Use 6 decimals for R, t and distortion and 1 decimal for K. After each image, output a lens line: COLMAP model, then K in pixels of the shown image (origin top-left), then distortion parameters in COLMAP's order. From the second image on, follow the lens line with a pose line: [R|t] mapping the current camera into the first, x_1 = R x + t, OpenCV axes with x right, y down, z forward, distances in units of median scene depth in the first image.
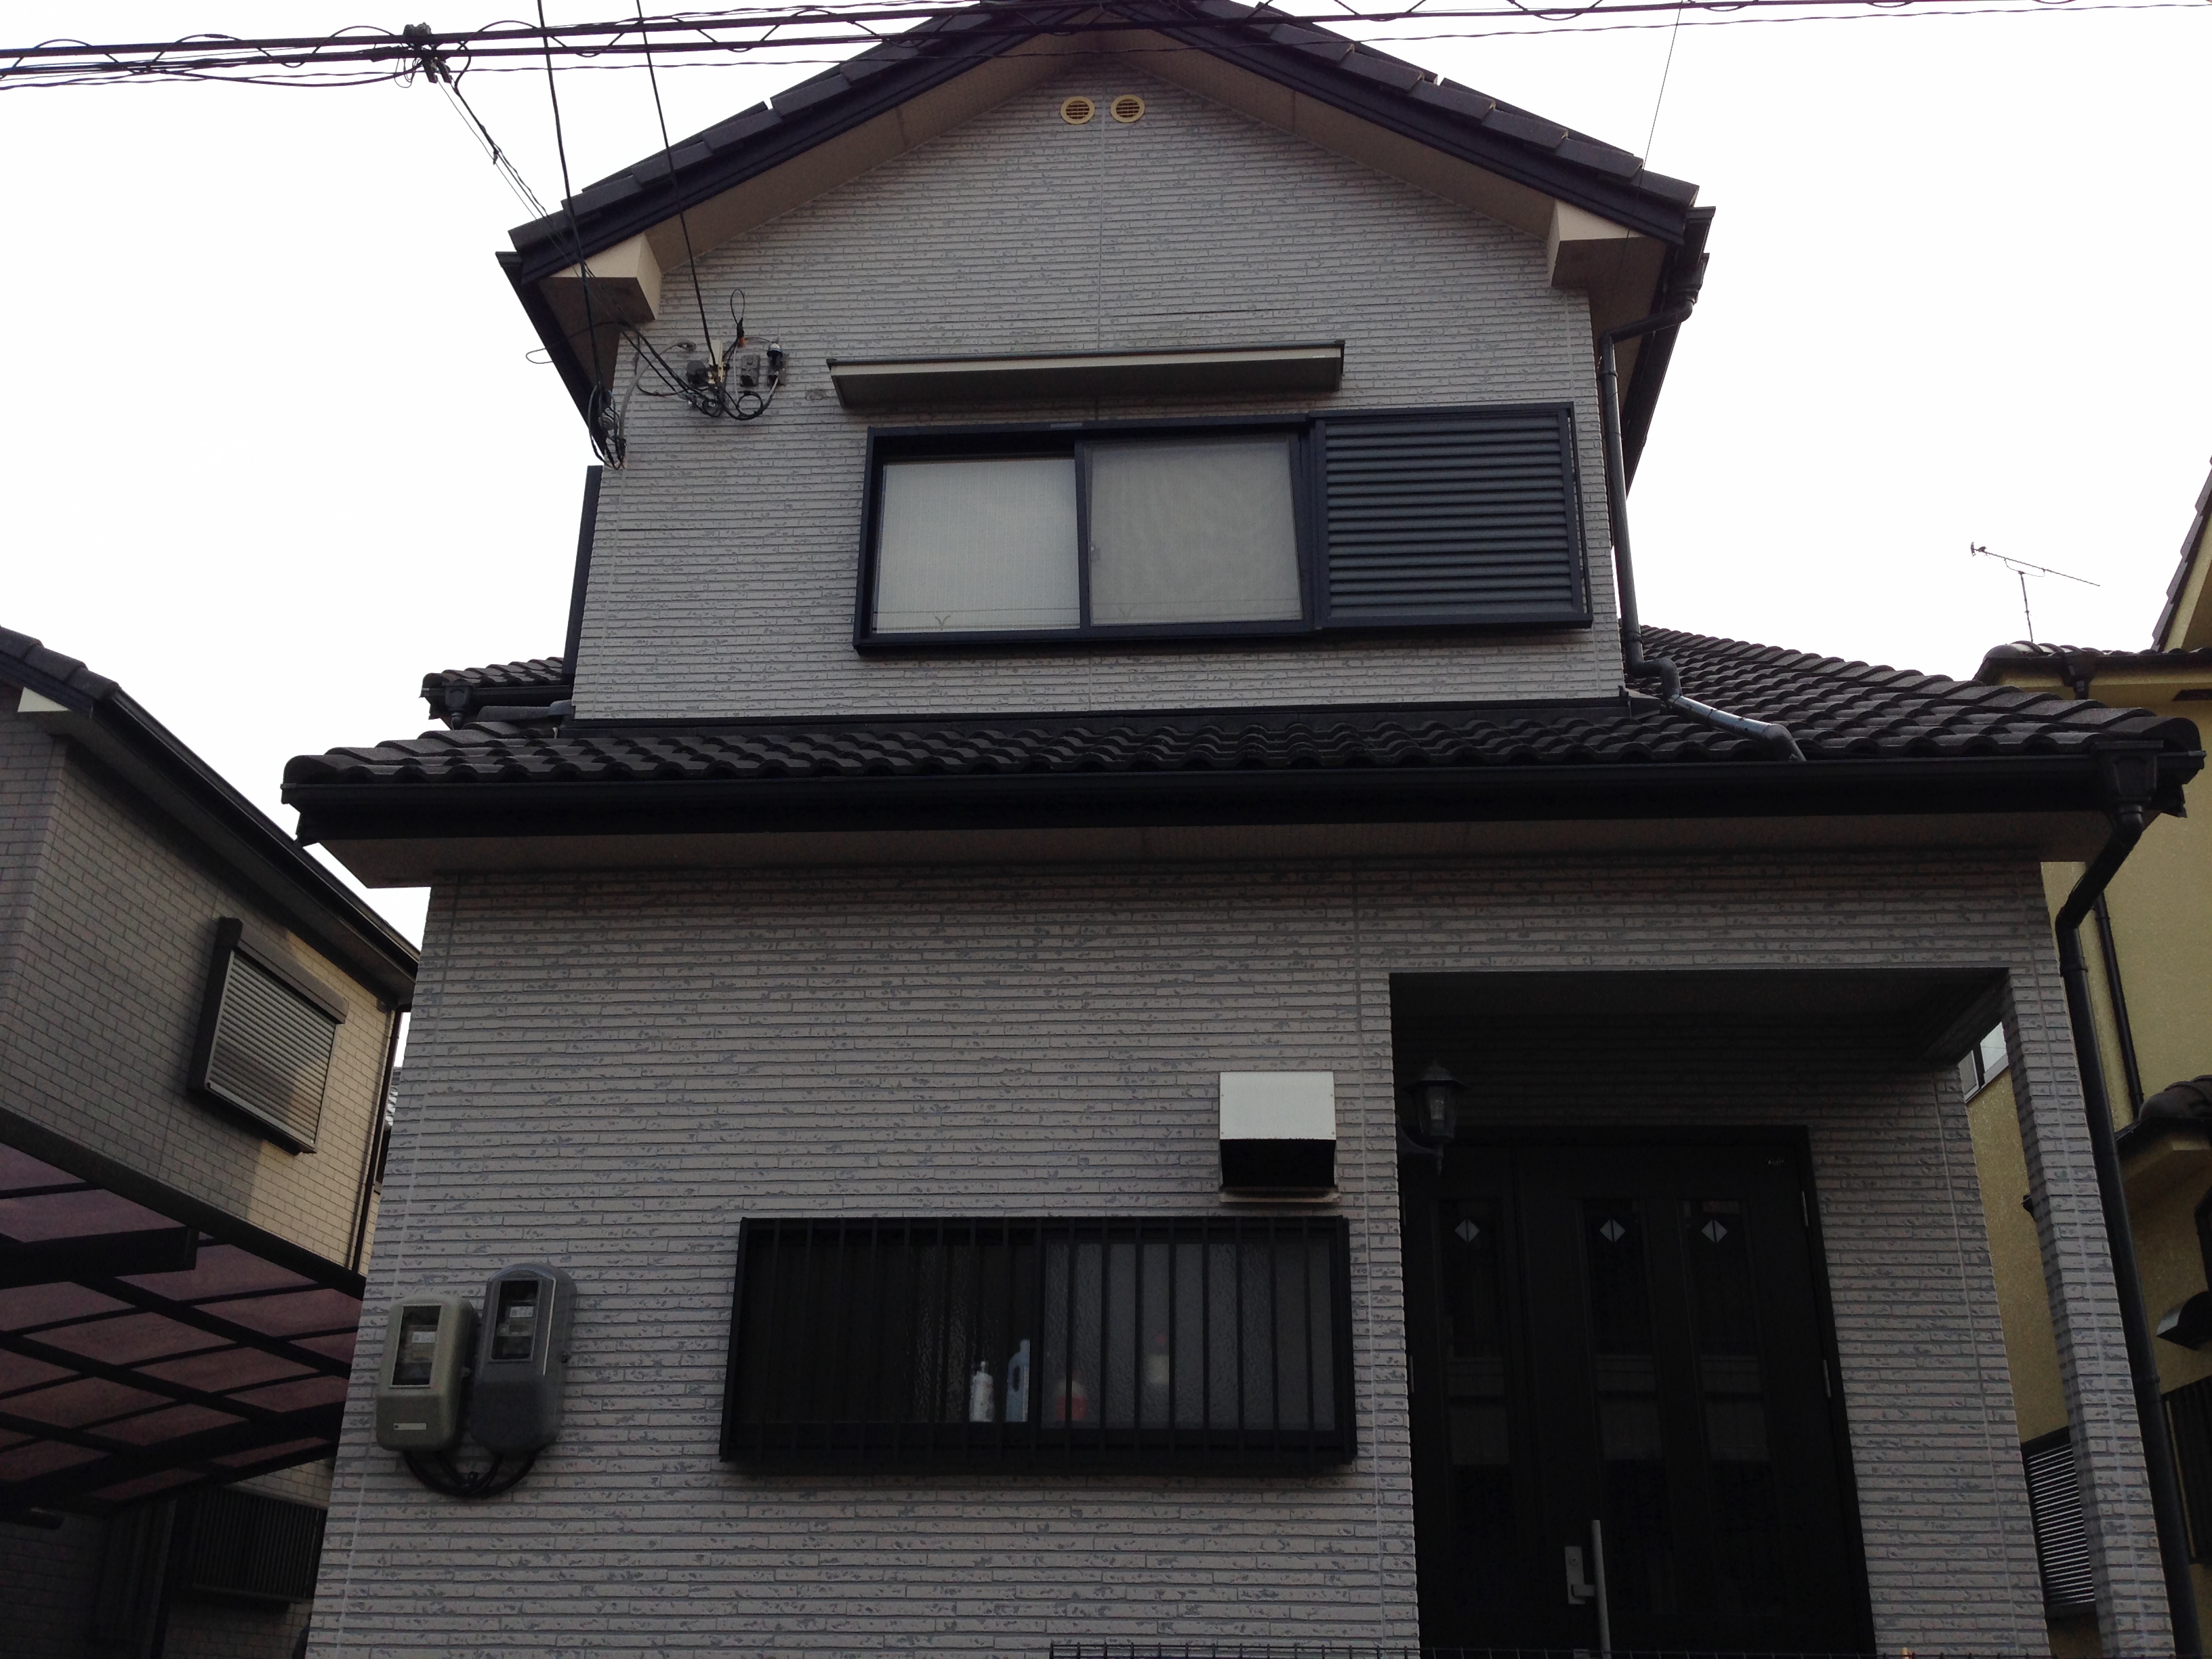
lens RADIAL K [[2042.5, 0, 1106.0], [0, 2042.5, 829.5], [0, 0, 1]] dist [0.130384, -0.212625]
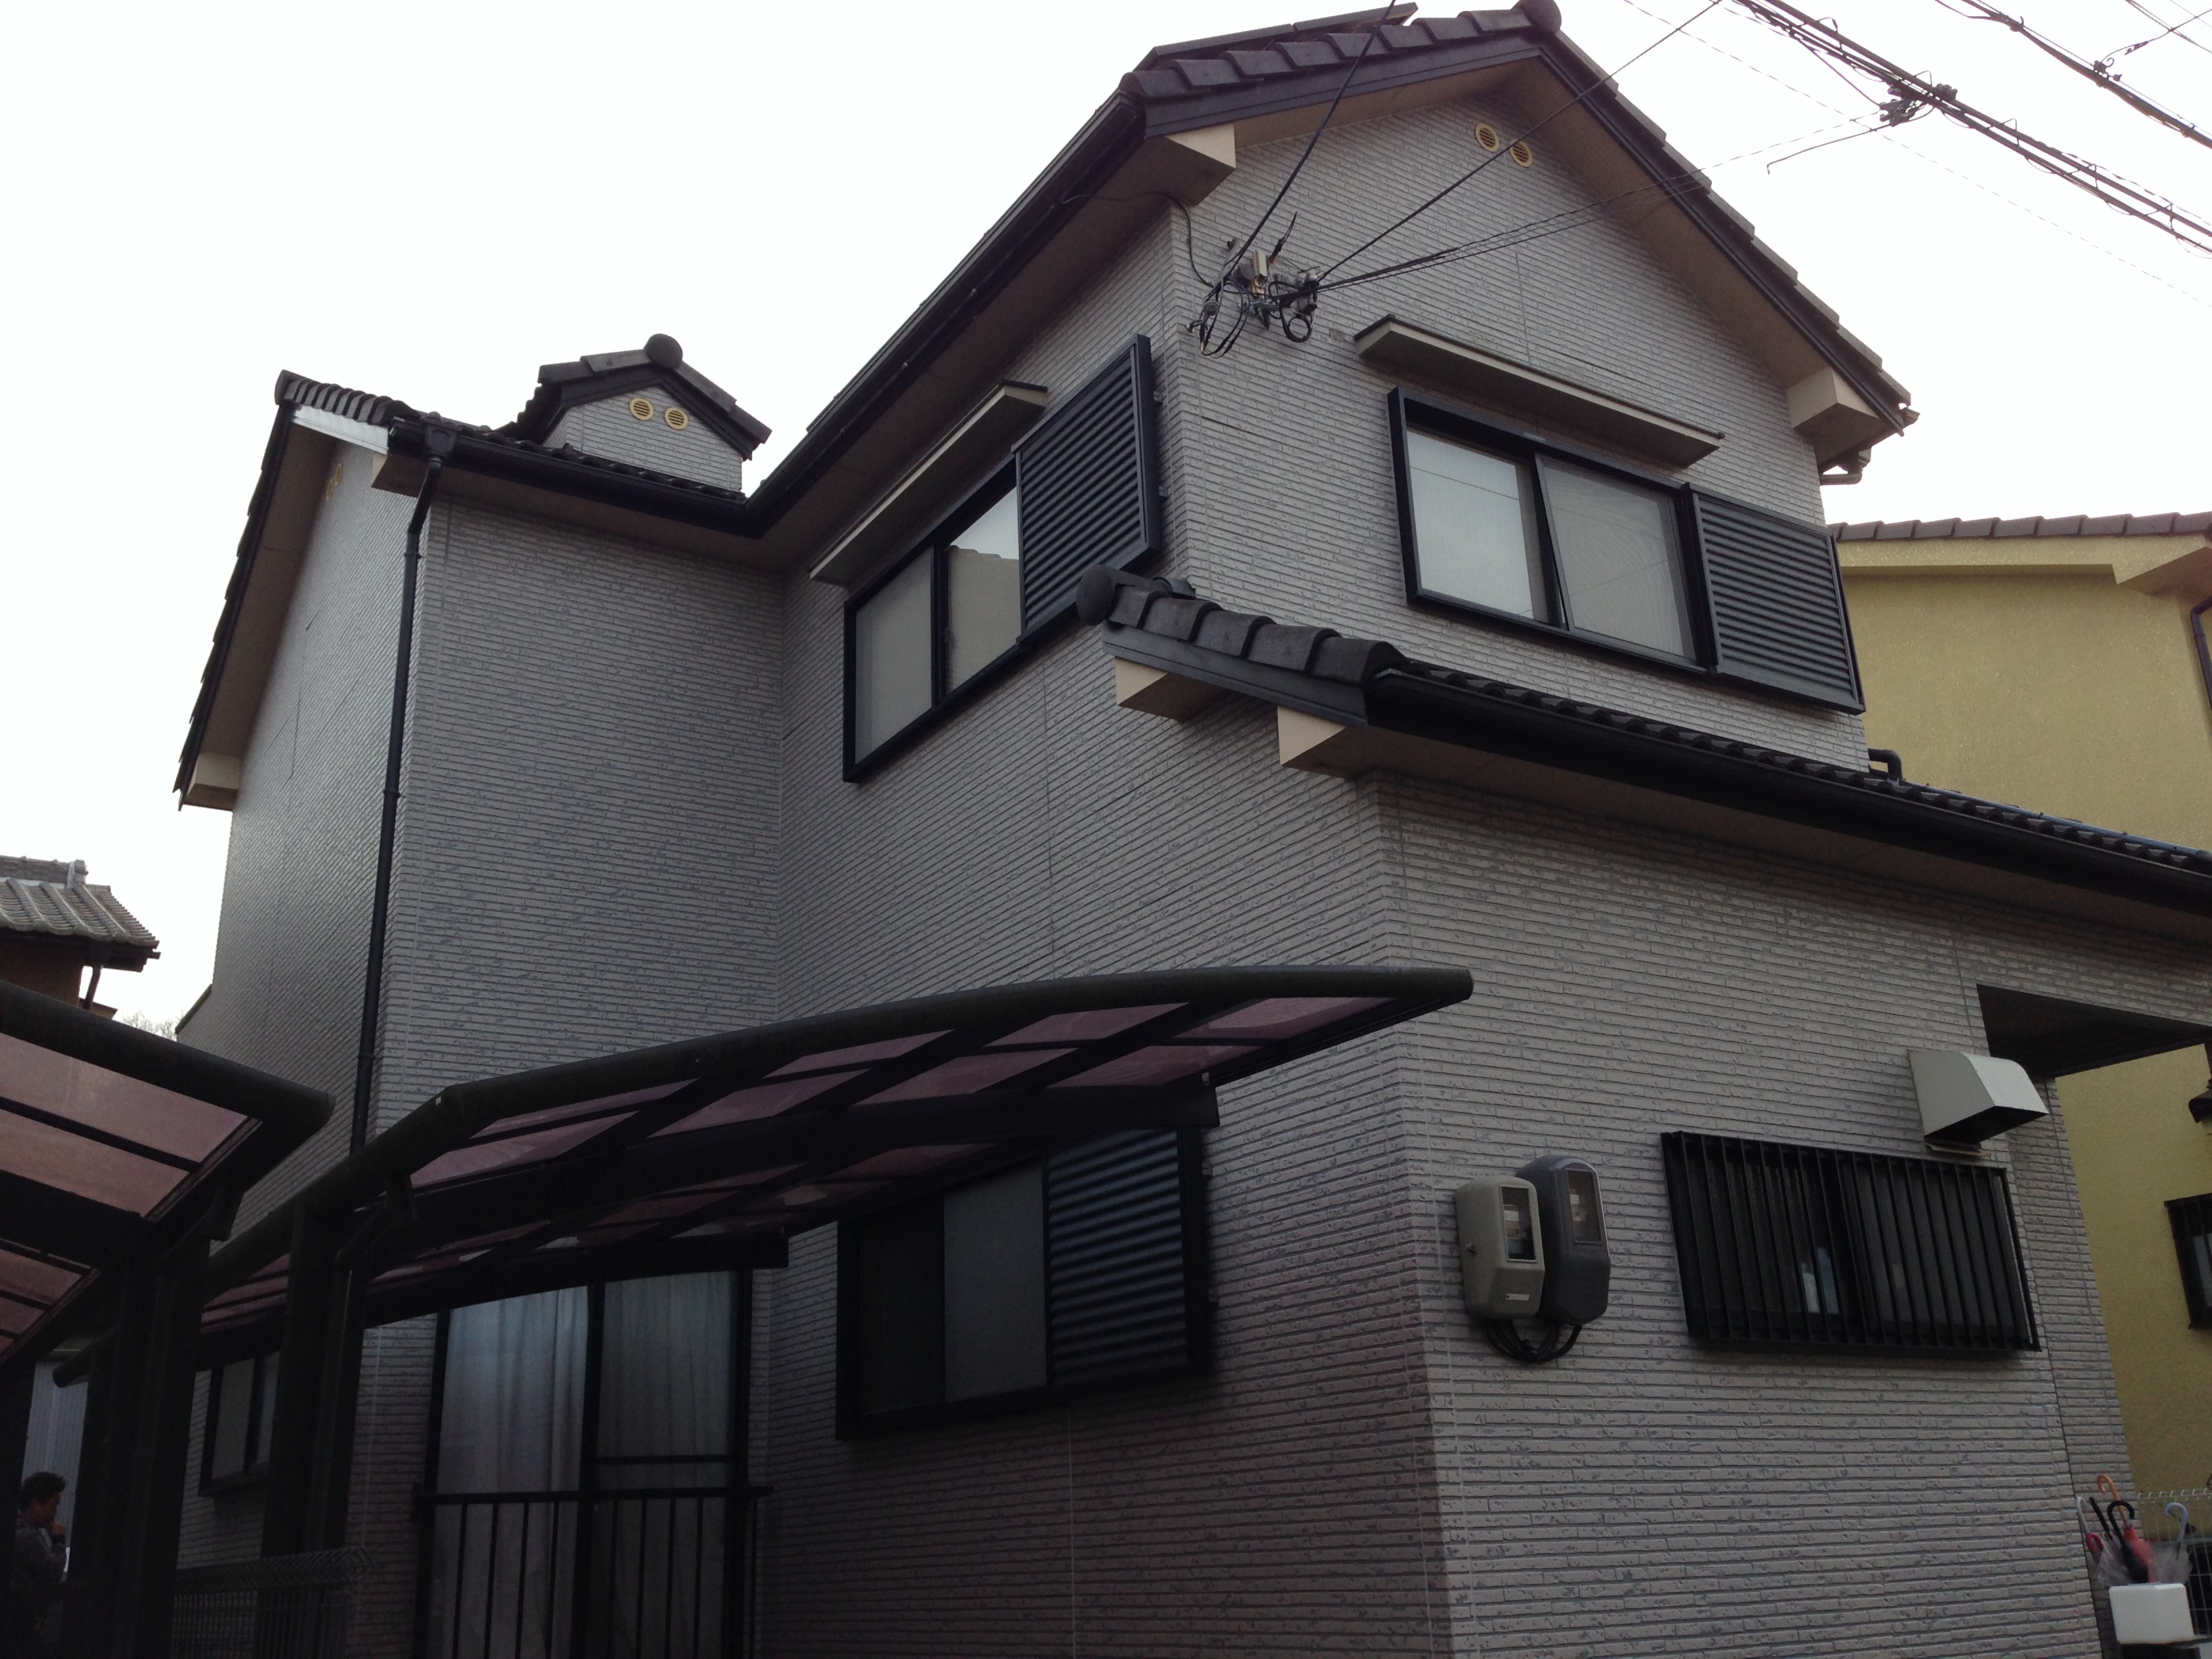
lens RADIAL K [[2042.5, 0, 1106.0], [0, 2042.5, 829.5], [0, 0, 1]] dist [0.130384, -0.212625]
pose [[0.795210, 0.160602, 0.584677, -0.951248], [-0.193098, 0.981155, -0.006880, 0.078029], [-0.574764, -0.107429, 0.811237, 0.222500]]
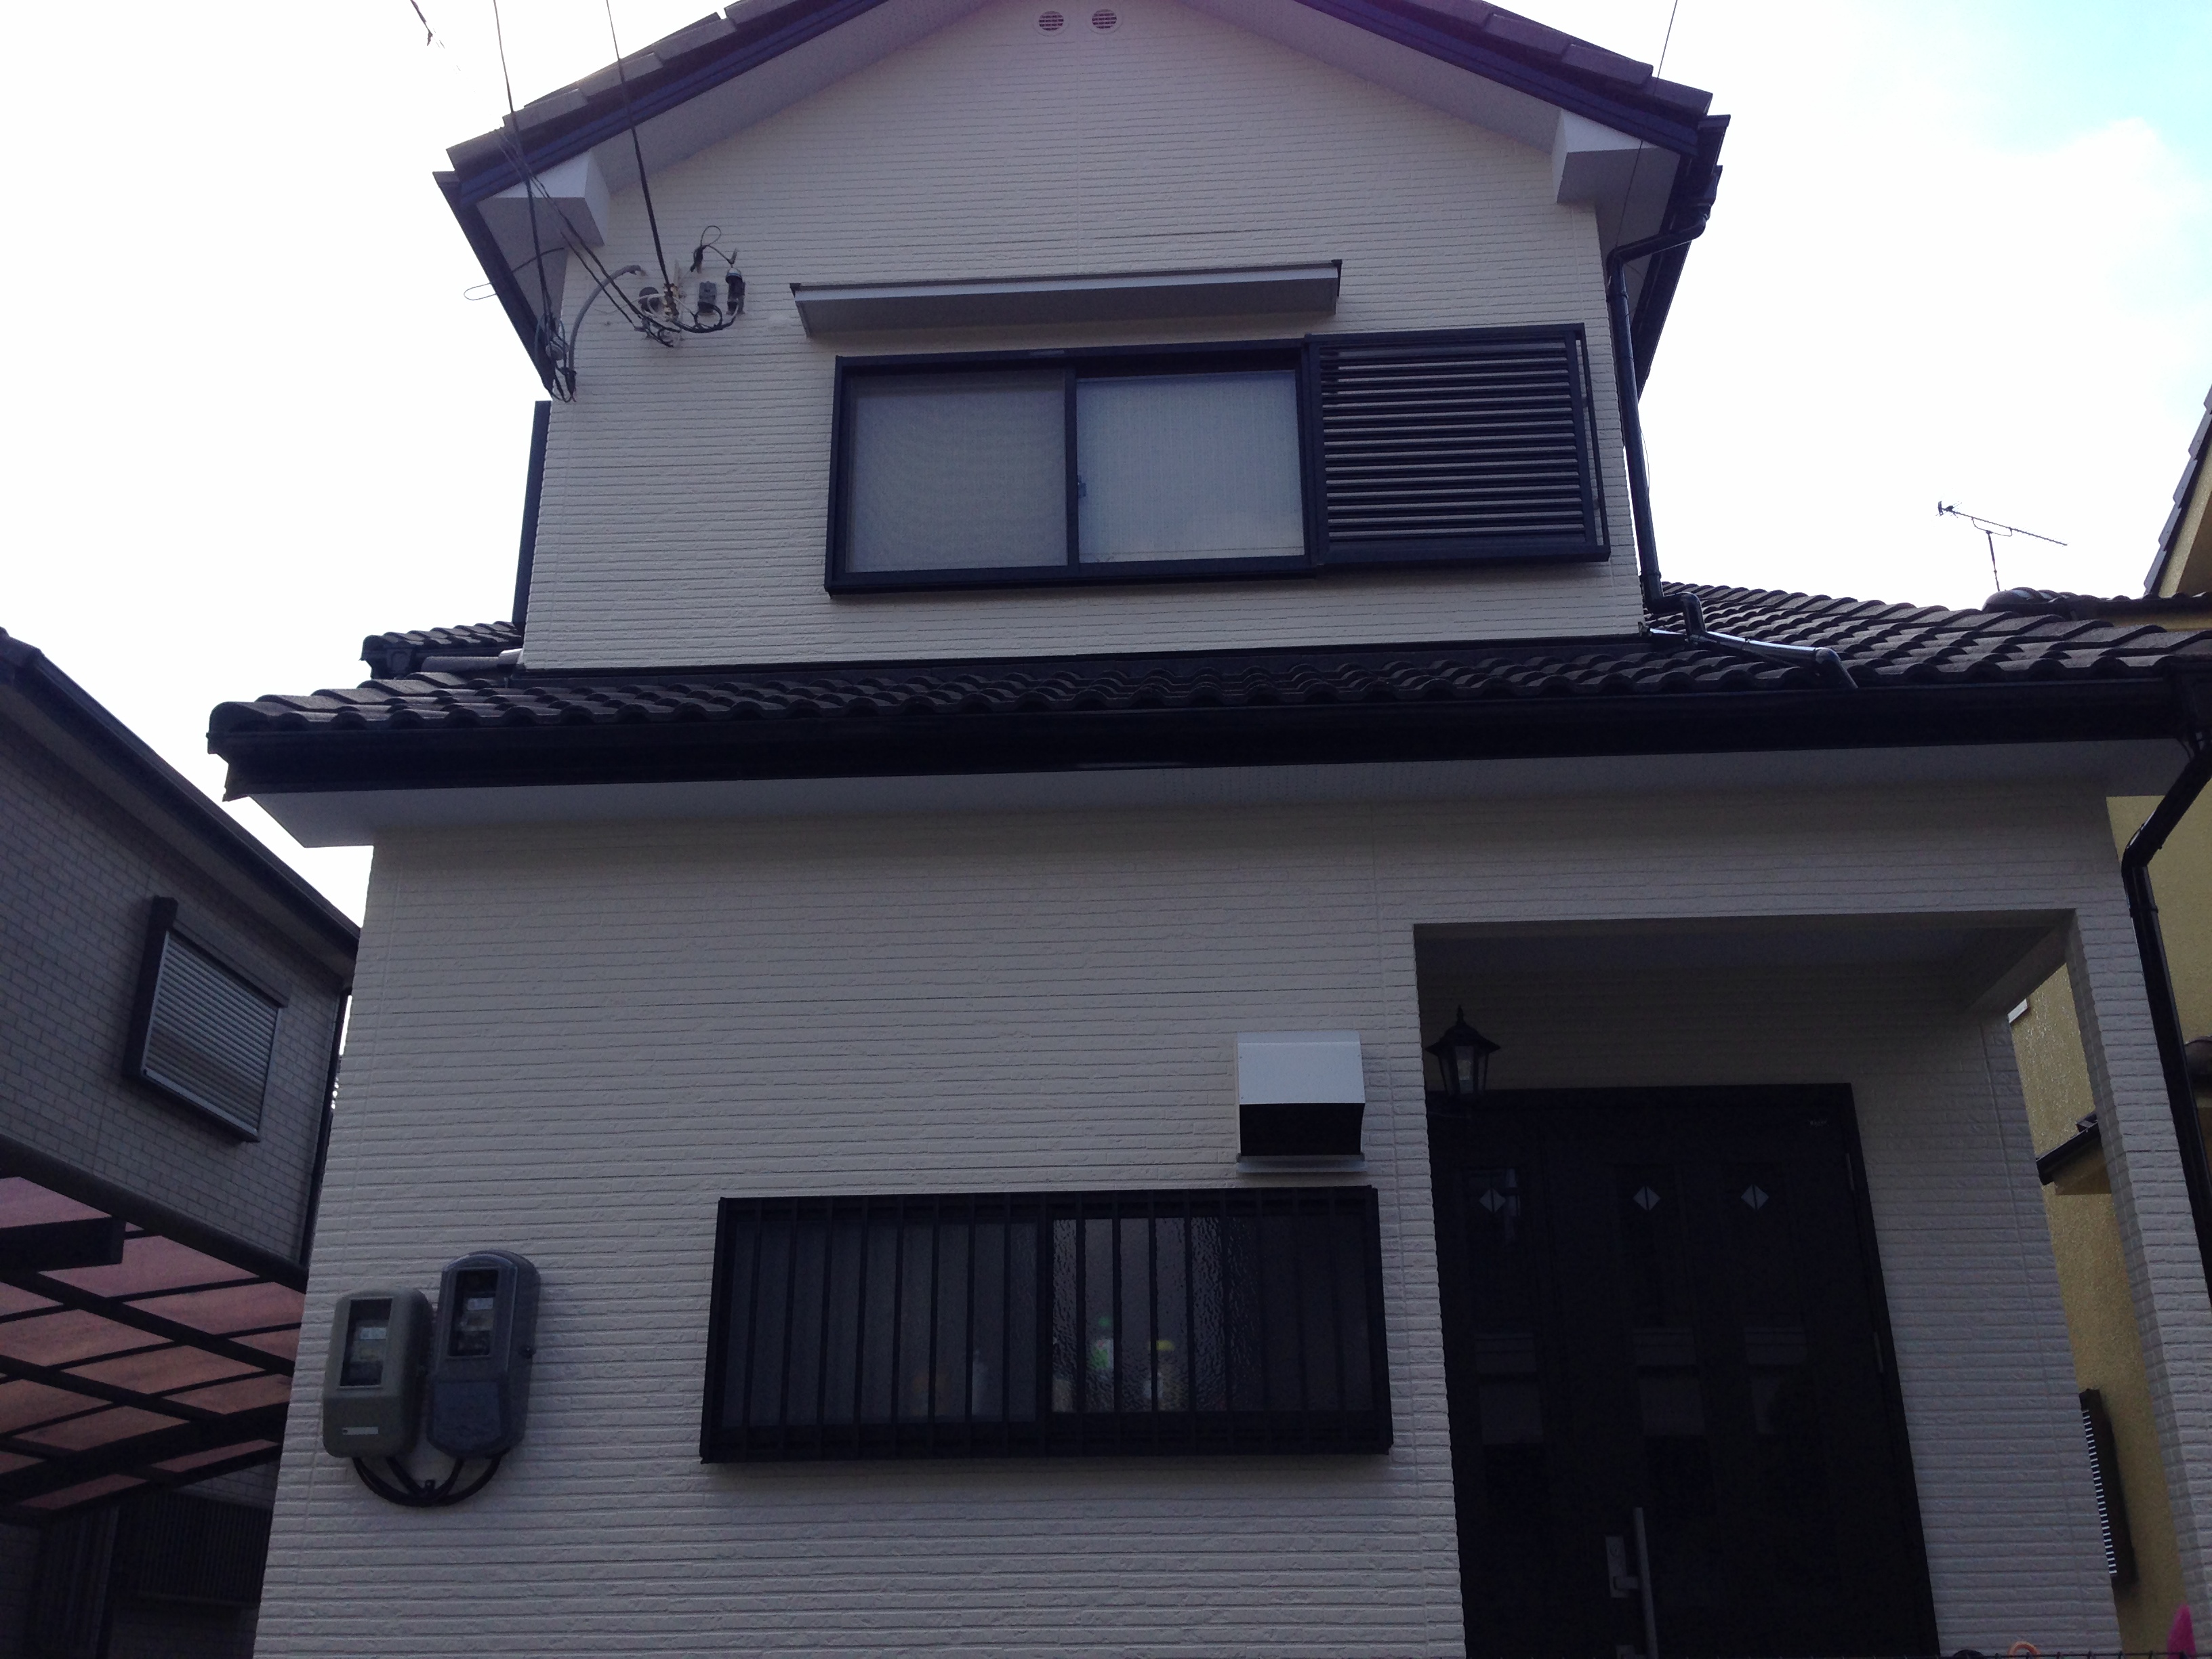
lens RADIAL K [[2063.6, 0, 1098.5], [0, 2063.6, 822.9], [0, 0, 1]] dist [0.134924, -0.224825]
pose [[0.999774, -0.012833, 0.016925, -0.017696], [0.012704, 0.999890, 0.007700, 0.013673], [-0.017022, -0.007484, 0.999827, 0.057168]]
